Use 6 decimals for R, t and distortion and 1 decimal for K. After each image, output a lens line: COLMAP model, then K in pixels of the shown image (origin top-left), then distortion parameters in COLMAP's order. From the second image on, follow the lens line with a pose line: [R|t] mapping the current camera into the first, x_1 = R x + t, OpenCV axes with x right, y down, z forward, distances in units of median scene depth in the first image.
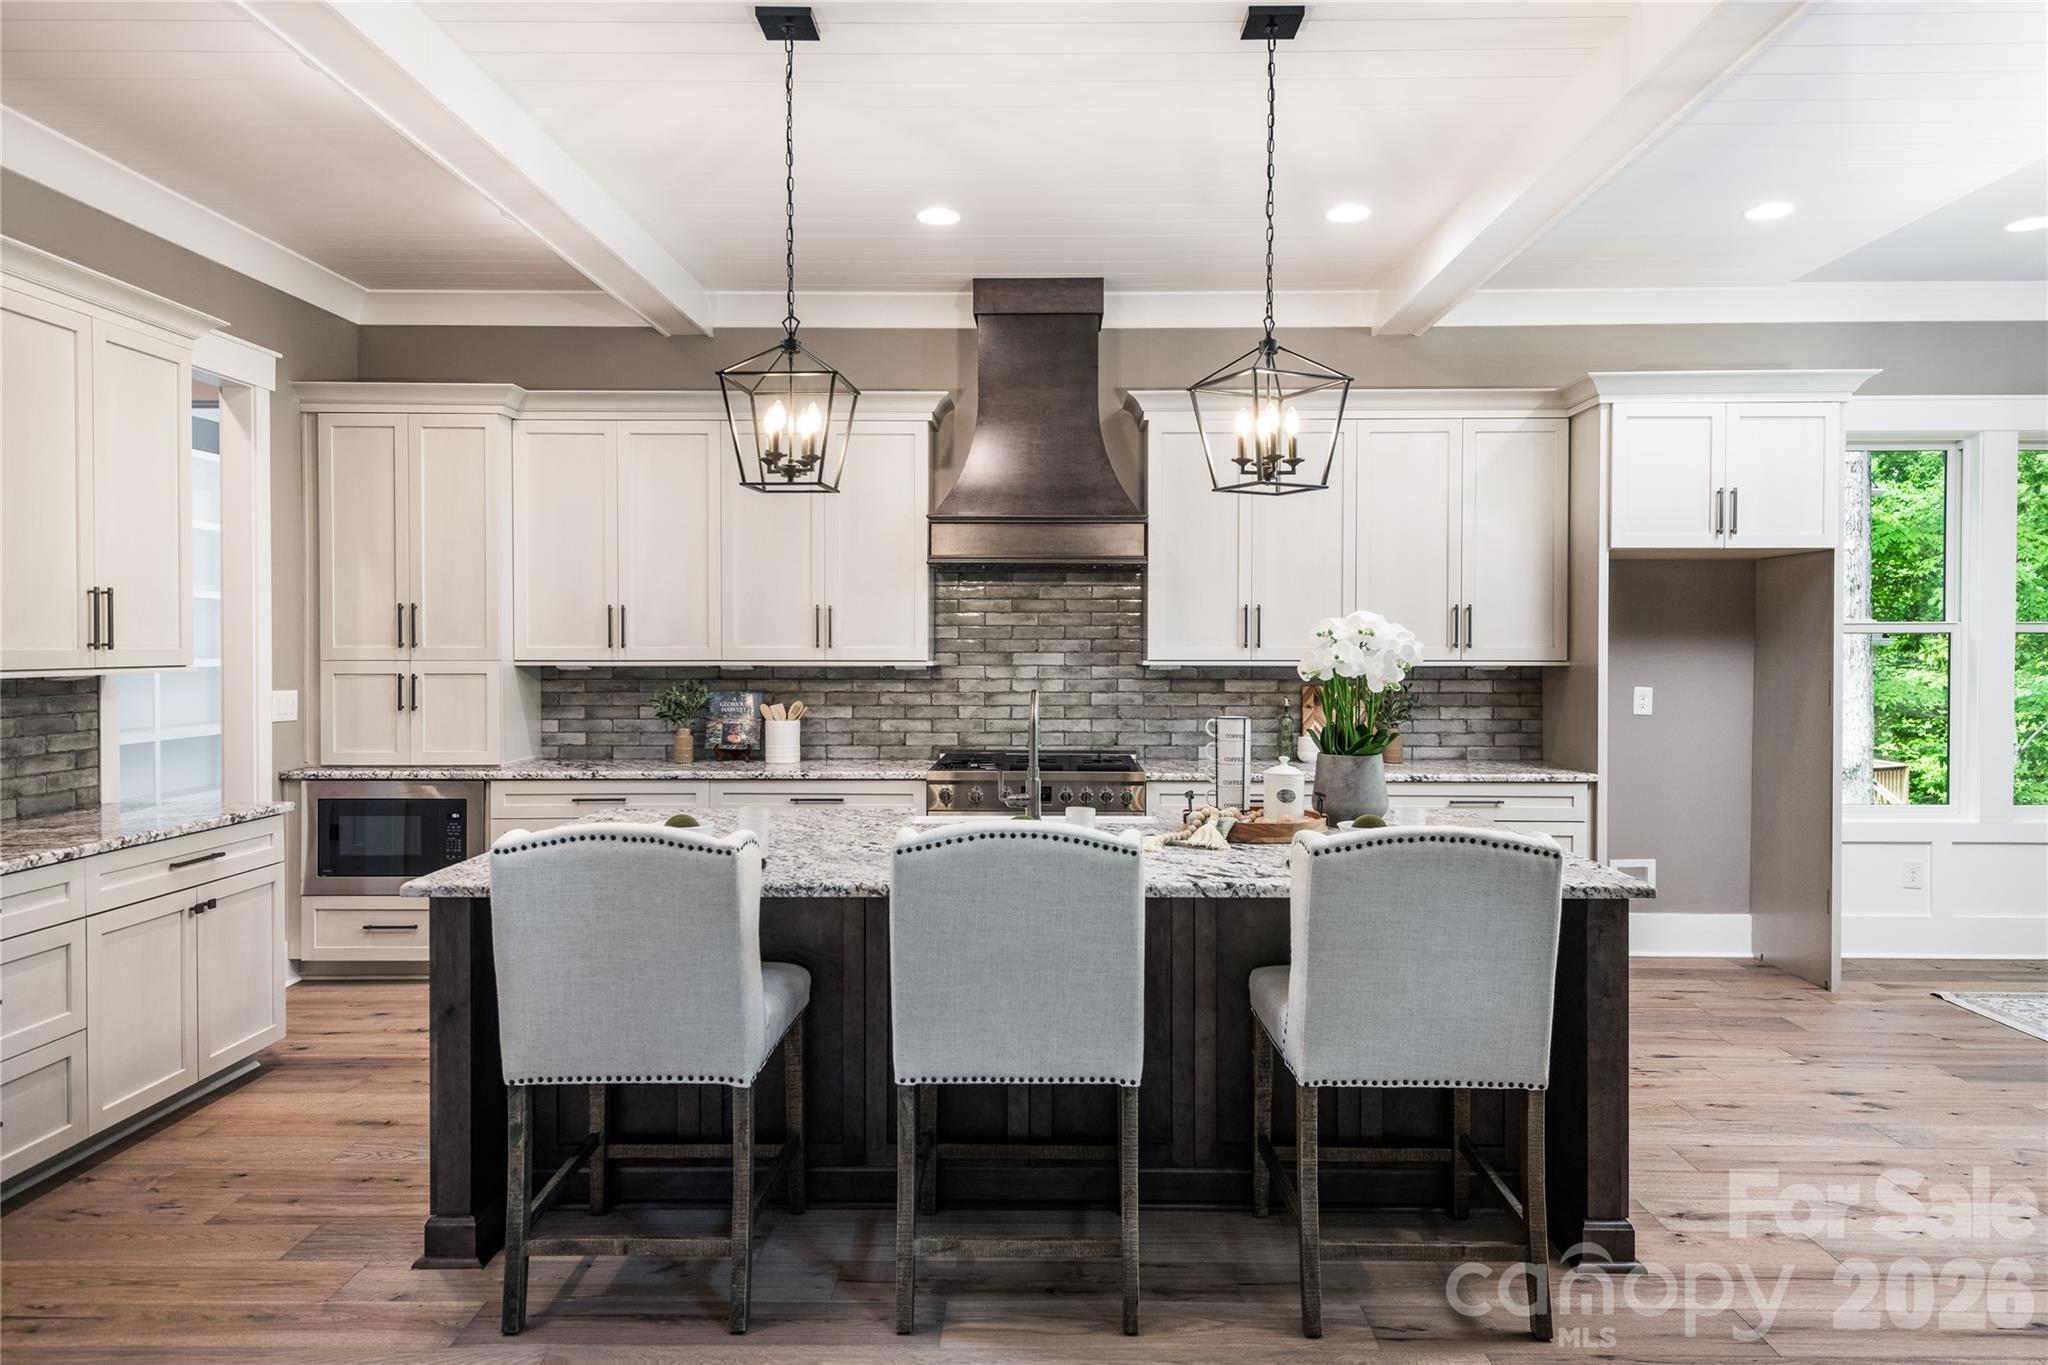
lens RADIAL K [[1340.9, 0, 1029.1], [0, 1340.9, 640.3], [0, 0, 1]] dist [0.033314, -0.003040]
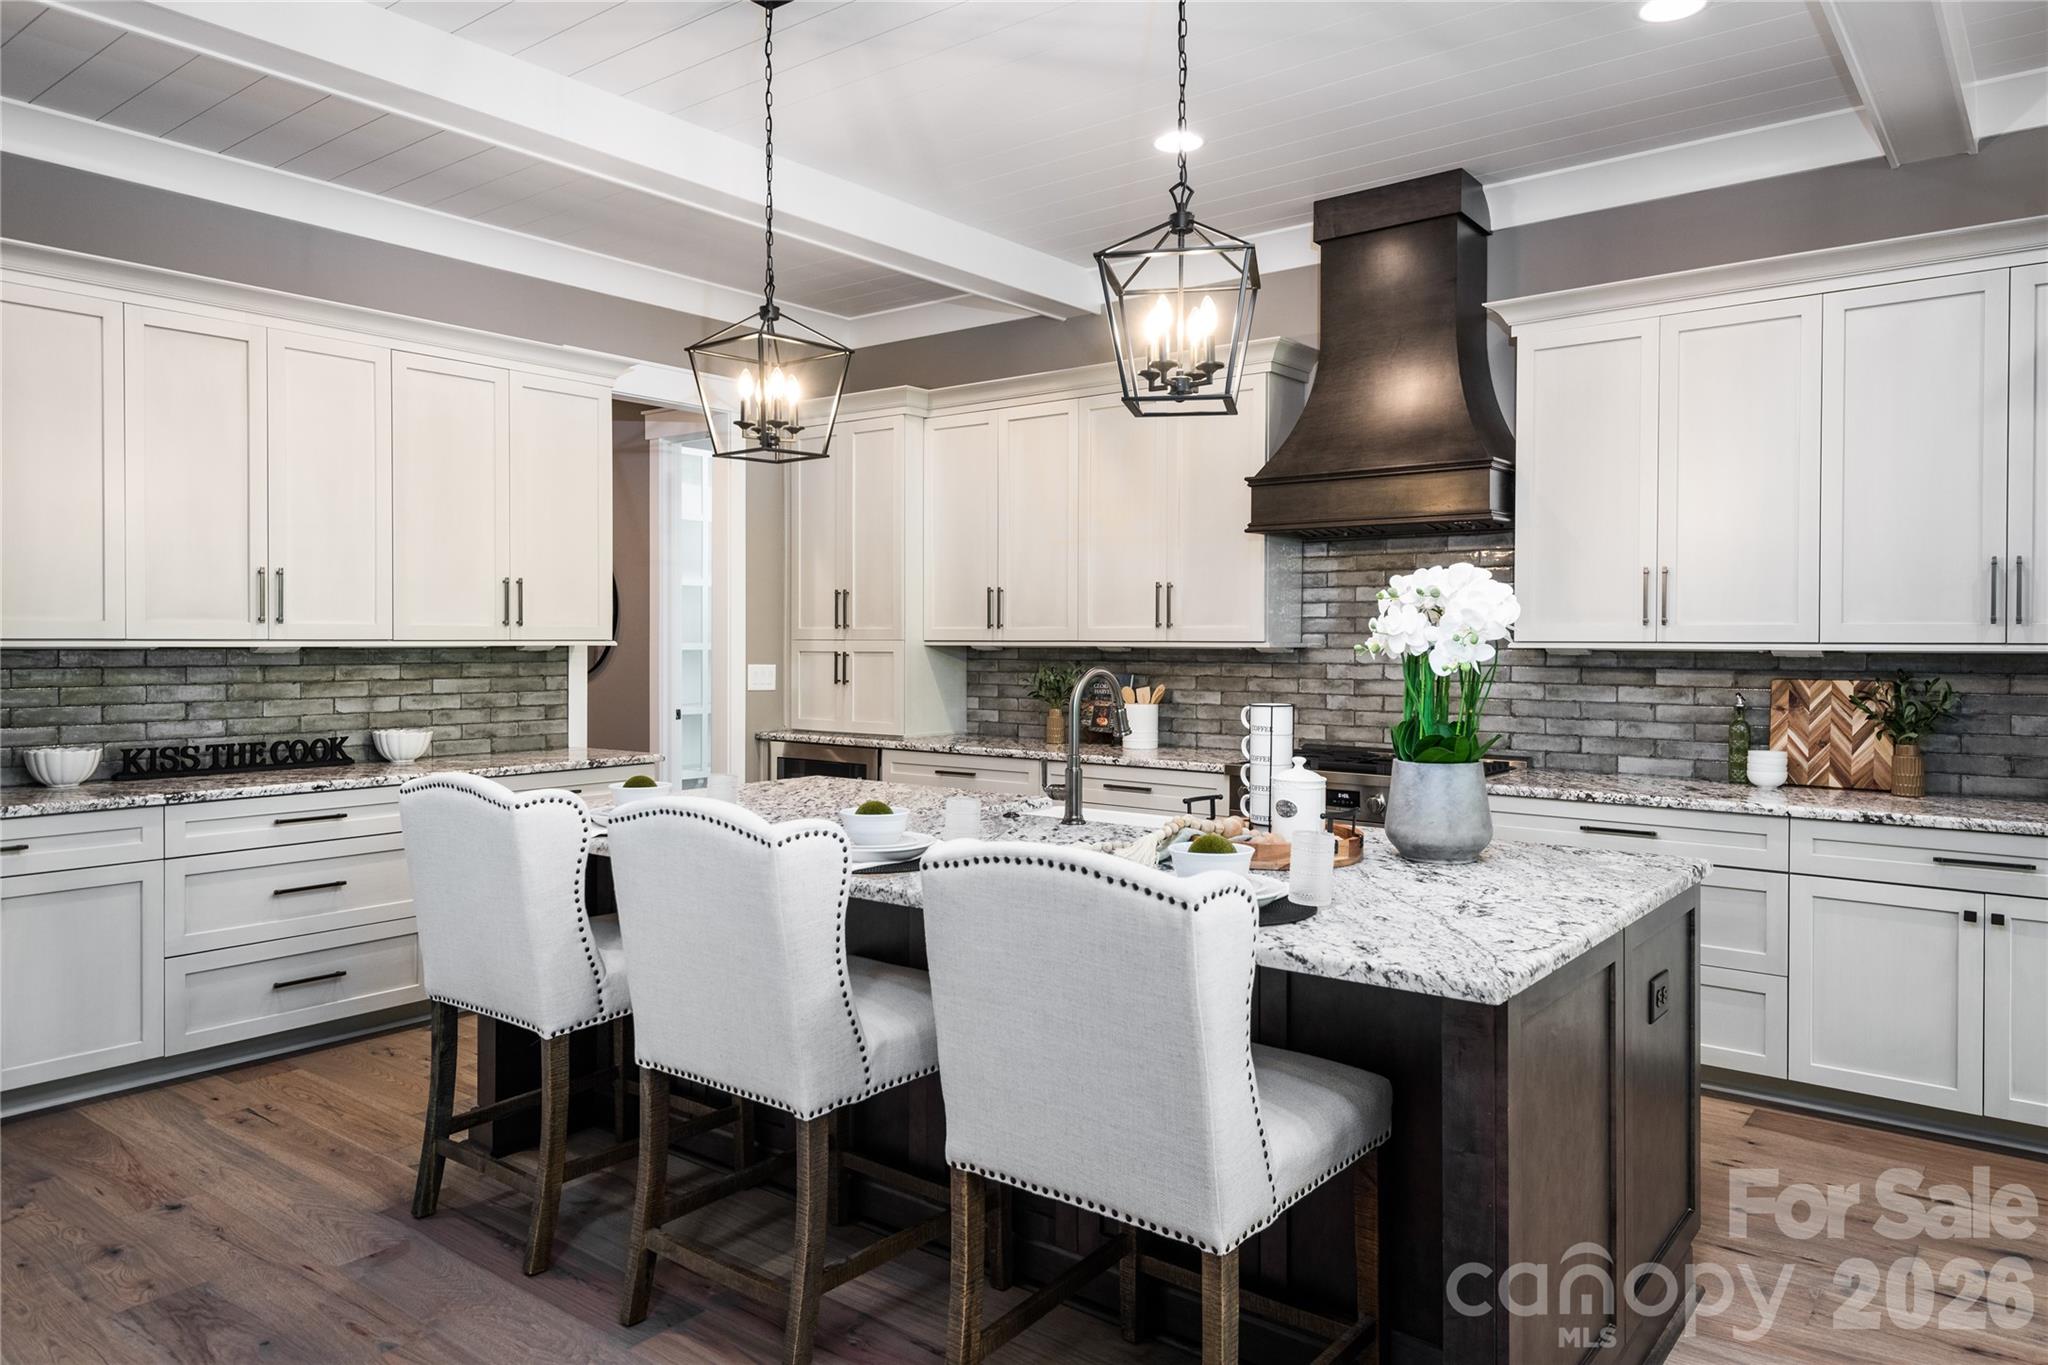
lens RADIAL K [[1340.9, 0, 1029.1], [0, 1340.9, 640.3], [0, 0, 1]] dist [0.033314, -0.003040]
pose [[0.794580, 0.001940, -0.607157, 0.336067], [-0.000378, 0.999996, 0.002700, 0.011715], [0.607160, -0.001915, 0.794577, 0.192760]]
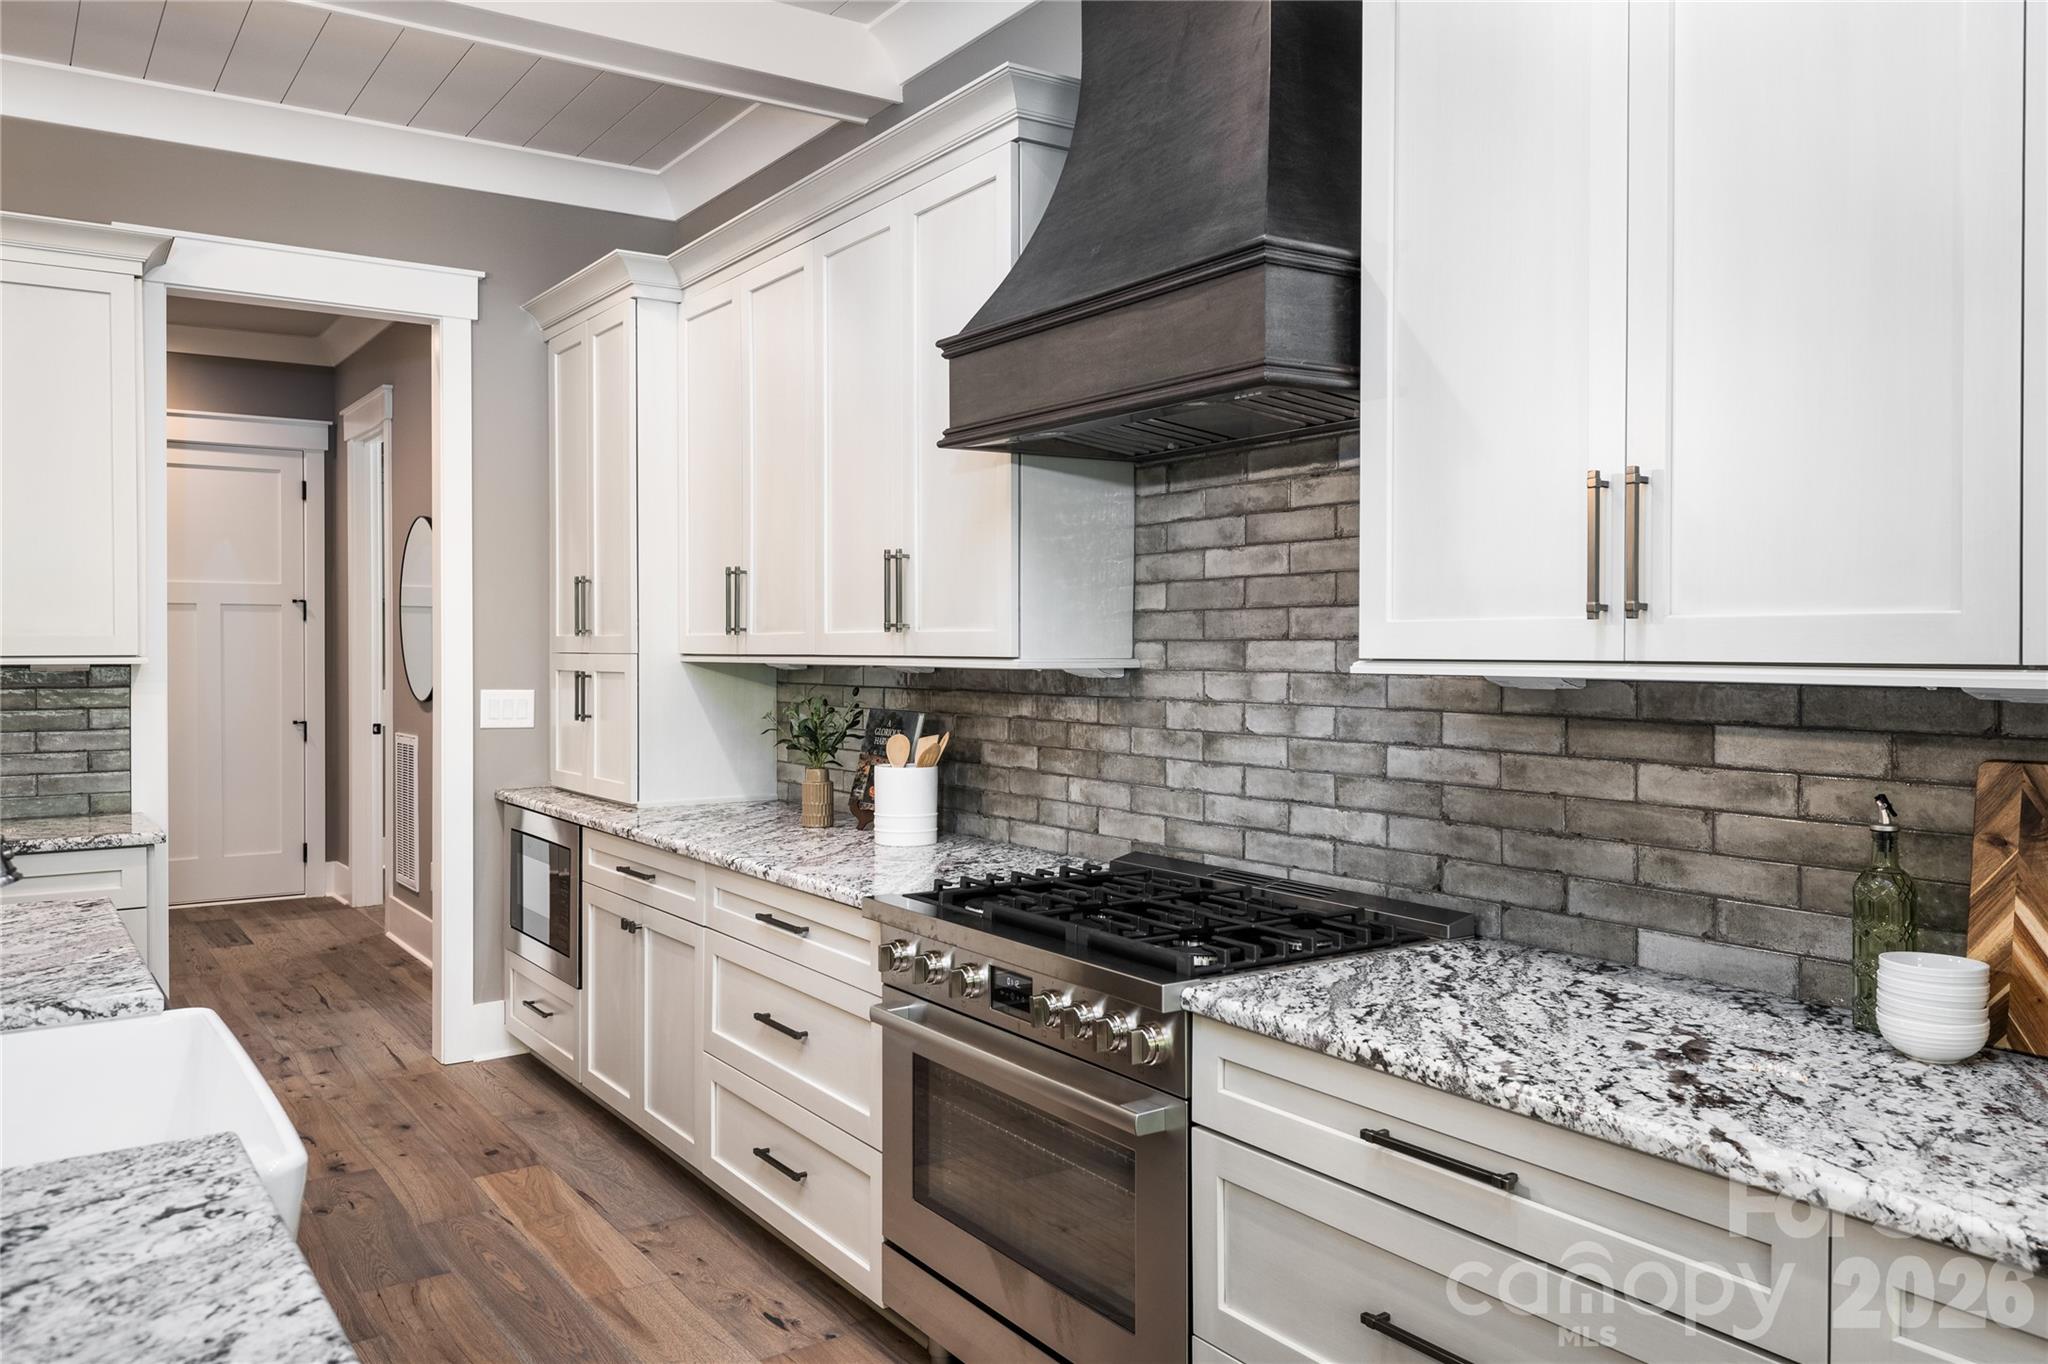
lens RADIAL K [[1535.8, 0, 1030.1], [0, 1535.8, 644.8], [0, 0, 1]] dist [0.036354, 0.000055]
pose [[0.572830, -0.001893, -0.819672, 0.359071], [0.002621, 0.999996, -0.000477, 0.010831], [0.819670, -0.001875, 0.572832, 0.686878]]
